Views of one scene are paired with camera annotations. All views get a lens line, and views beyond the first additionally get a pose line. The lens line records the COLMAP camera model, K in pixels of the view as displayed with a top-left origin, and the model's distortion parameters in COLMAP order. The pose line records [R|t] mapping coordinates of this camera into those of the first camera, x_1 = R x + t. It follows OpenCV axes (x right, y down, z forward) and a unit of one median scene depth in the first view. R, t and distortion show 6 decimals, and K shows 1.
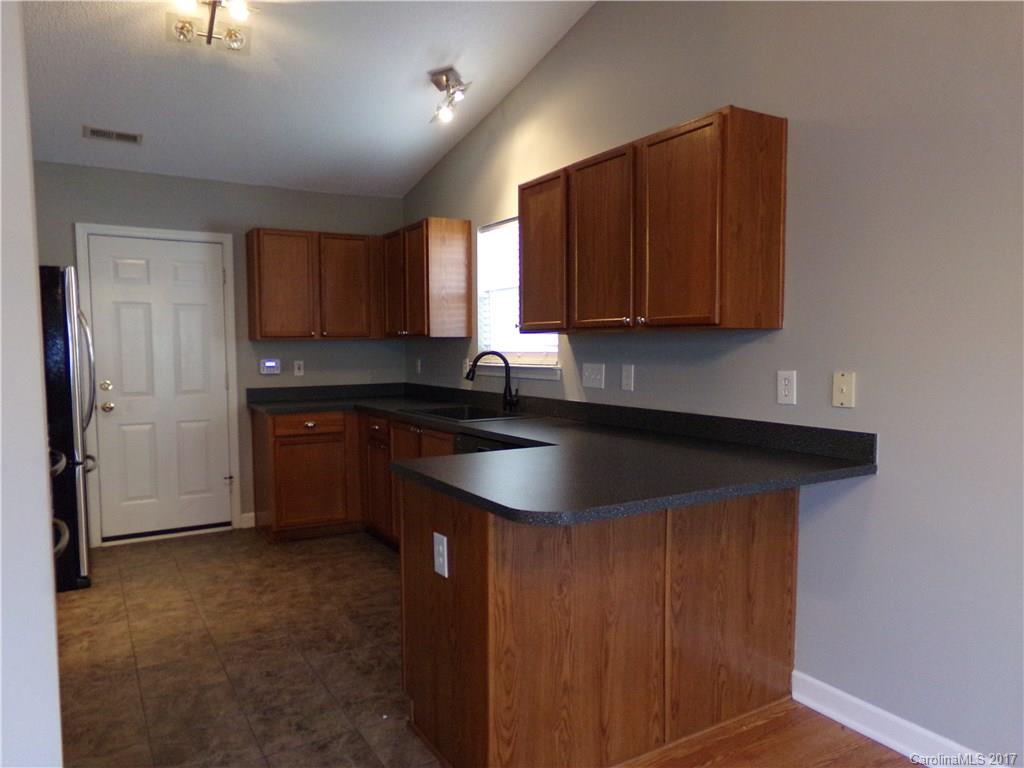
lens RADIAL K [[697.3, 0, 512.0], [0, 697.3, 384.0], [0, 0, 1]] dist [-0.029343, 0.033181]
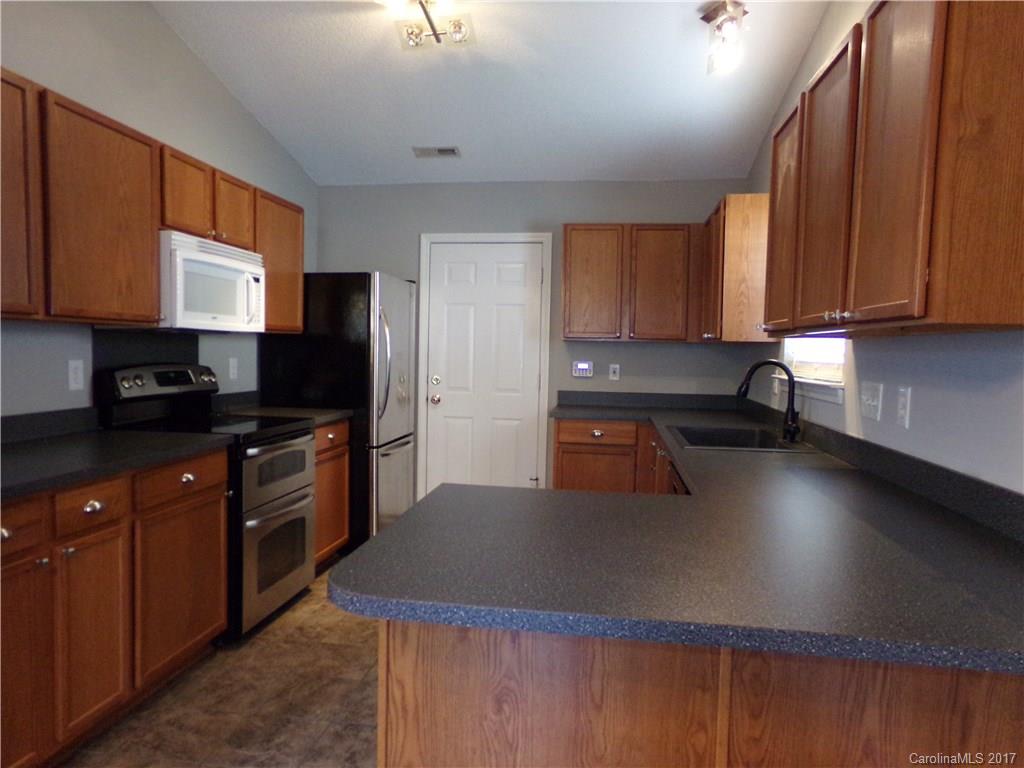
lens RADIAL K [[710.4, 0, 512.0], [0, 710.4, 384.0], [0, 0, 1]] dist [-0.105544, 0.192776]
pose [[0.769198, 0.054381, -0.636693, 0.251677], [-0.060332, 0.998102, 0.012362, -0.013729], [0.636156, 0.028904, 0.771019, 0.240890]]
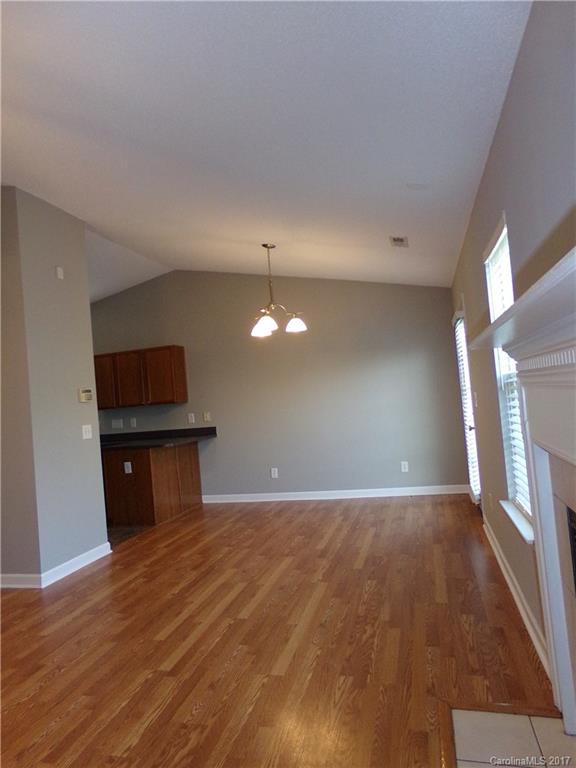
lens RADIAL K [[523.0, 0, 285.5], [0, 523.0, 380.1], [0, 0, 1]] dist [-0.029343, 0.033181]
pose [[0.715862, -0.029113, 0.697634, -0.762212], [0.118247, 0.989754, -0.080032, 0.056089], [-0.688156, 0.139785, 0.711970, -0.867139]]
